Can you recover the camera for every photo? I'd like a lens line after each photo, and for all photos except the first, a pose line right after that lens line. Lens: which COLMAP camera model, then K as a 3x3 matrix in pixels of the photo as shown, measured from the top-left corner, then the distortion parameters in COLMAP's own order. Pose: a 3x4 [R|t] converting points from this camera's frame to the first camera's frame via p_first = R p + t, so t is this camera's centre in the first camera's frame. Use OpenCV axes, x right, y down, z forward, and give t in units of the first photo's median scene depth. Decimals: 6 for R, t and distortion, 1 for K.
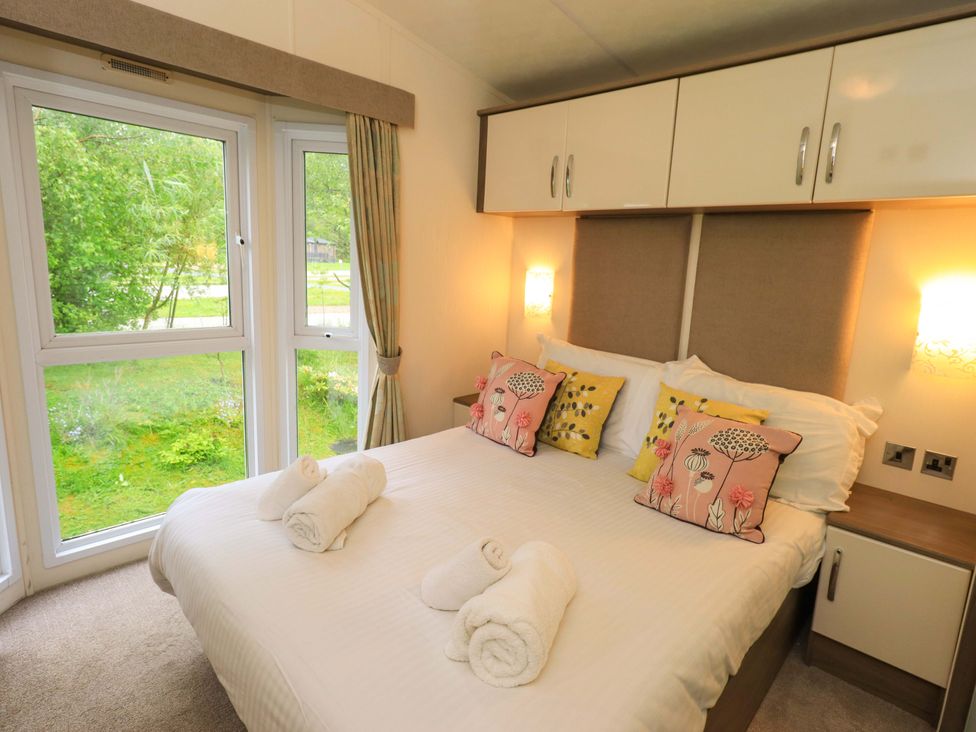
lens RADIAL K [[527.3, 0, 492.4], [0, 527.3, 354.8], [0, 0, 1]] dist [0.004137, -0.000577]
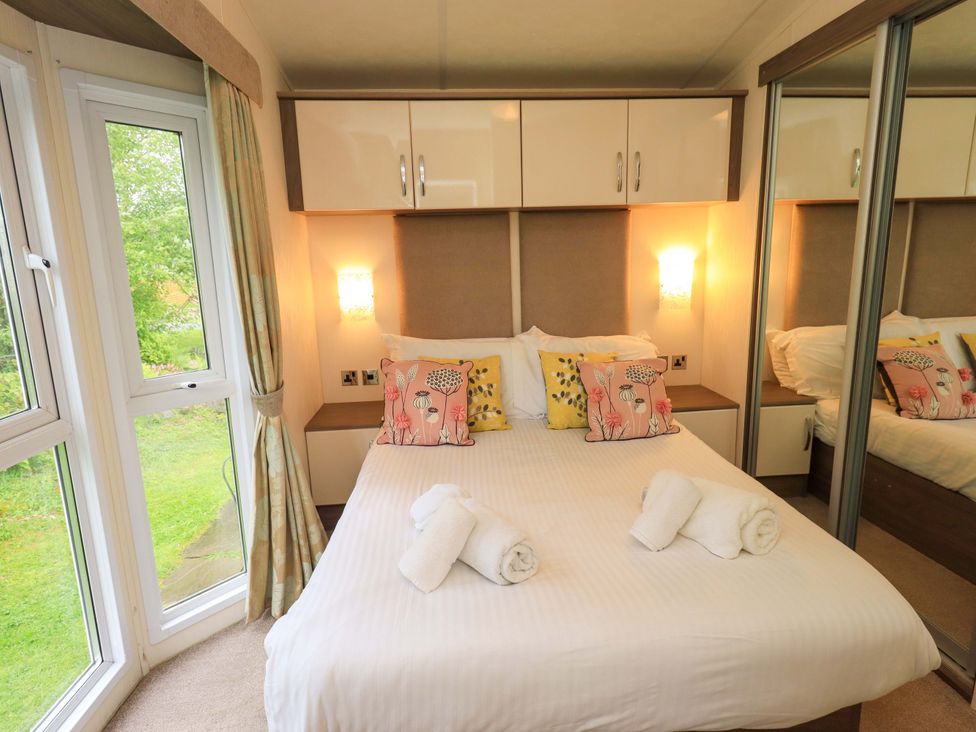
lens RADIAL K [[527.3, 0, 492.4], [0, 527.3, 354.8], [0, 0, 1]] dist [0.004137, -0.000577]
pose [[0.657888, -0.203174, 0.725192, -0.604791], [0.195179, 0.976020, 0.096384, -0.072539], [-0.727385, 0.078132, 0.681767, 0.233303]]
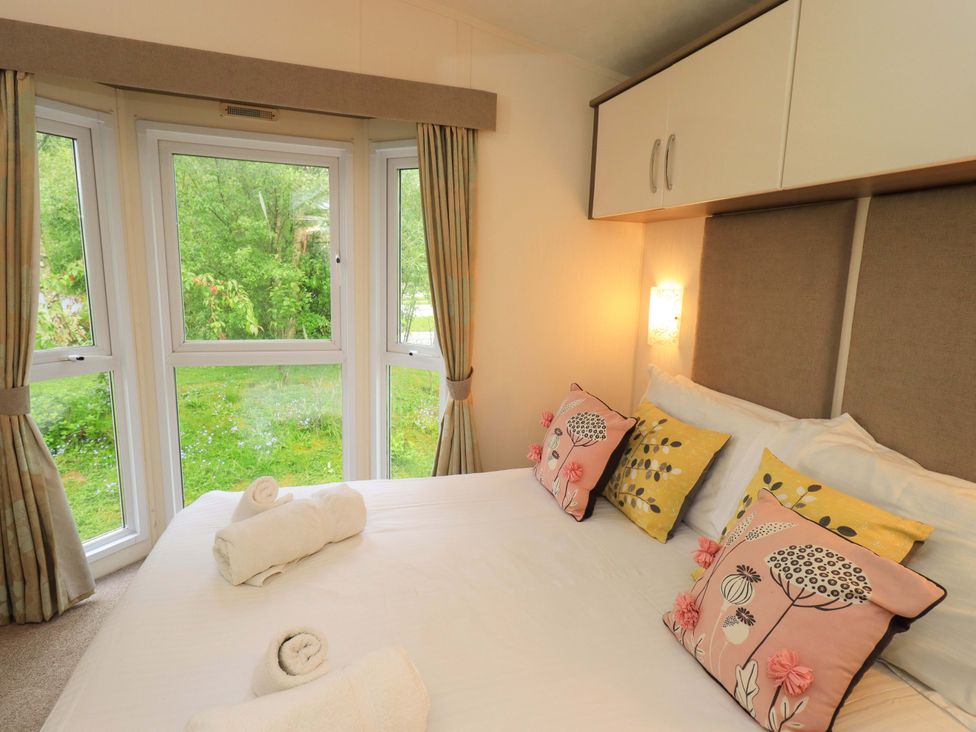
lens RADIAL K [[527.3, 0, 492.4], [0, 527.3, 354.8], [0, 0, 1]] dist [0.004137, -0.000577]
pose [[0.883122, 0.052969, -0.466143, 0.302233], [-0.070803, 0.997273, -0.020815, -0.027254], [0.463769, 0.051387, 0.884465, 0.225689]]
